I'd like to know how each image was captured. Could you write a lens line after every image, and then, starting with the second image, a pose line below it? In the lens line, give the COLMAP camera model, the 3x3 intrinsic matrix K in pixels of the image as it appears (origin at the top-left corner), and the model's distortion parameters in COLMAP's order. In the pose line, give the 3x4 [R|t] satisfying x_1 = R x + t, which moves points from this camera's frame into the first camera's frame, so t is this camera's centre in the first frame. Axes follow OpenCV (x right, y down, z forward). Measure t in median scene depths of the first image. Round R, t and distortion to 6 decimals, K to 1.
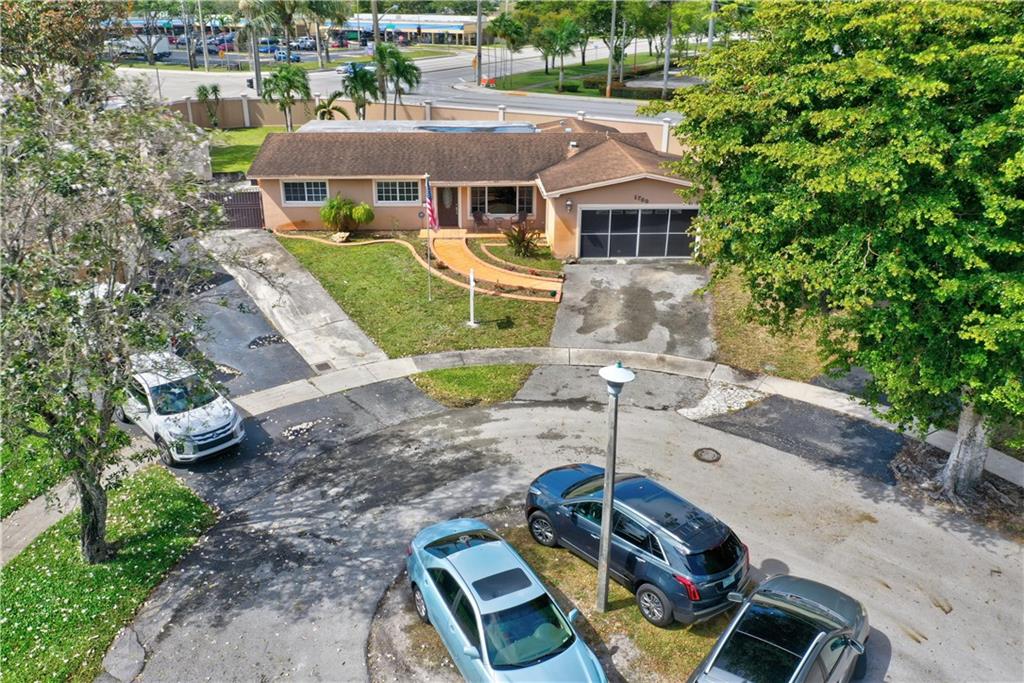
lens RADIAL K [[795.5, 0, 512.0], [0, 795.5, 341.5], [0, 0, 1]] dist [-0.011593, -0.002357]
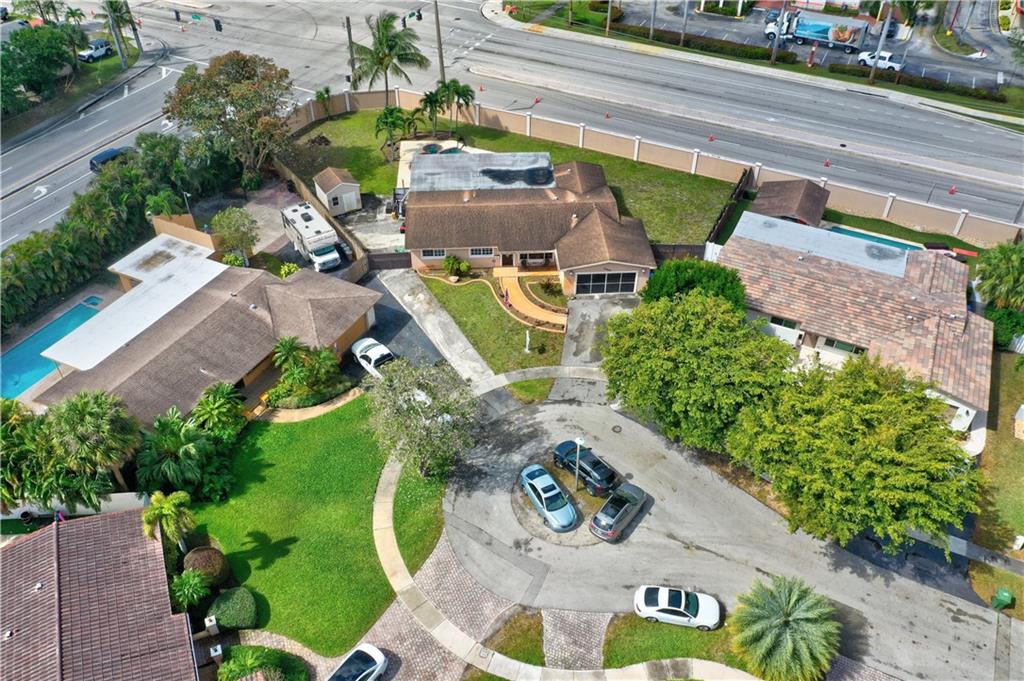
lens RADIAL K [[794.7, 0, 512.0], [0, 794.7, 340.5], [0, 0, 1]] dist [0.003953, 0.000457]
pose [[0.999943, -0.005413, -0.009245, -0.086327], [0.007900, 0.955451, 0.295043, -0.862225], [0.007236, -0.295099, 0.955439, -1.395971]]
